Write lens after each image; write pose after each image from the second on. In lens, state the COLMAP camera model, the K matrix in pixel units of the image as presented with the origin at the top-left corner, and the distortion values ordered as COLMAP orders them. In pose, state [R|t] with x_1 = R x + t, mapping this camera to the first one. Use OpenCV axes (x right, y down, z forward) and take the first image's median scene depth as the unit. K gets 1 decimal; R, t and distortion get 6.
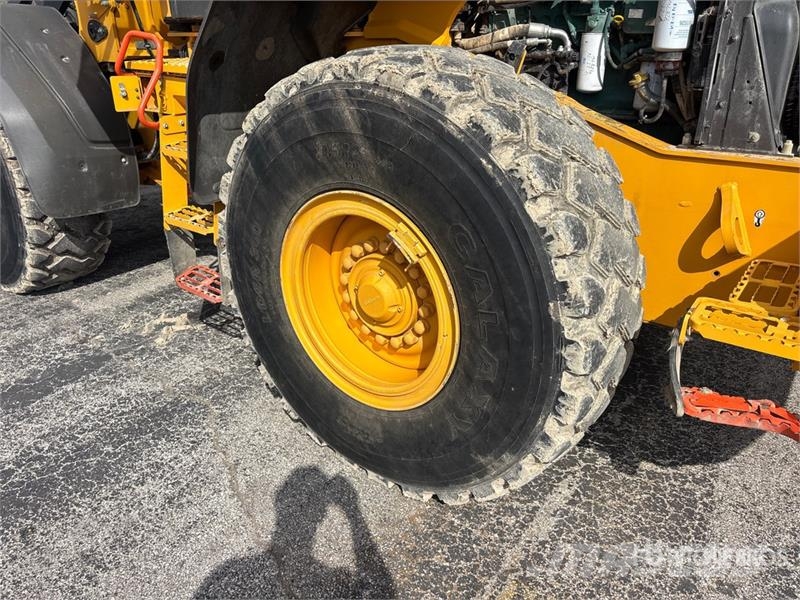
lens RADIAL K [[610.2, 0, 402.8], [0, 610.2, 296.9], [0, 0, 1]] dist [0.049271, -0.046934]
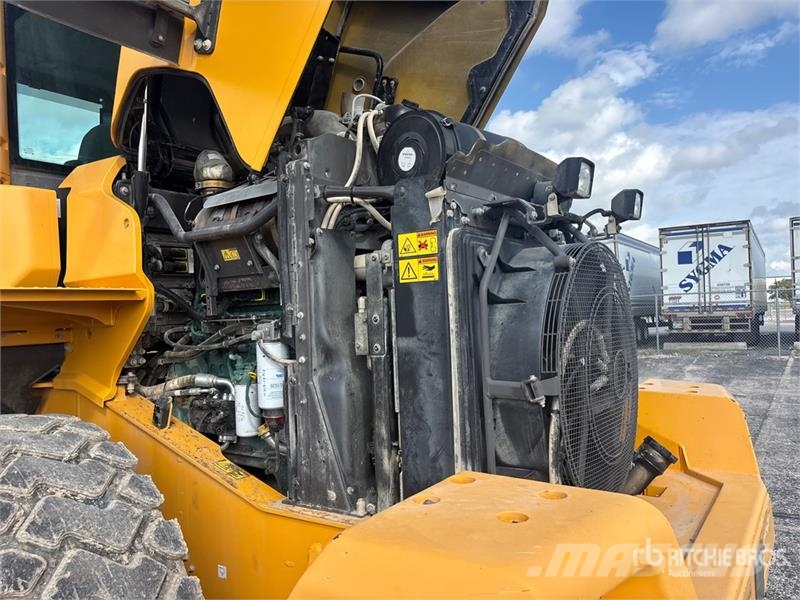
lens RADIAL K [[610.2, 0, 402.8], [0, 610.2, 296.9], [0, 0, 1]] dist [0.049271, -0.046934]
pose [[0.998236, -0.030896, 0.050696, 0.619500], [0.049359, 0.906401, -0.419525, -0.123113], [-0.032989, 0.421287, 0.906327, -0.039192]]
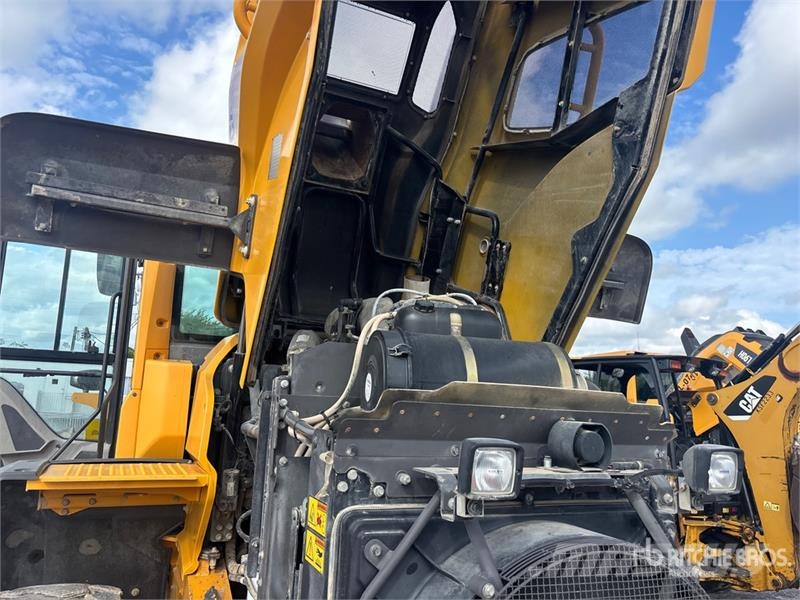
lens RADIAL K [[610.2, 0, 402.8], [0, 610.2, 296.9], [0, 0, 1]] dist [0.049271, -0.046934]
pose [[0.874256, -0.023752, -0.484884, 1.120590], [-0.246317, 0.838986, -0.485212, -0.459228], [0.418336, 0.543634, 0.727638, 0.127602]]
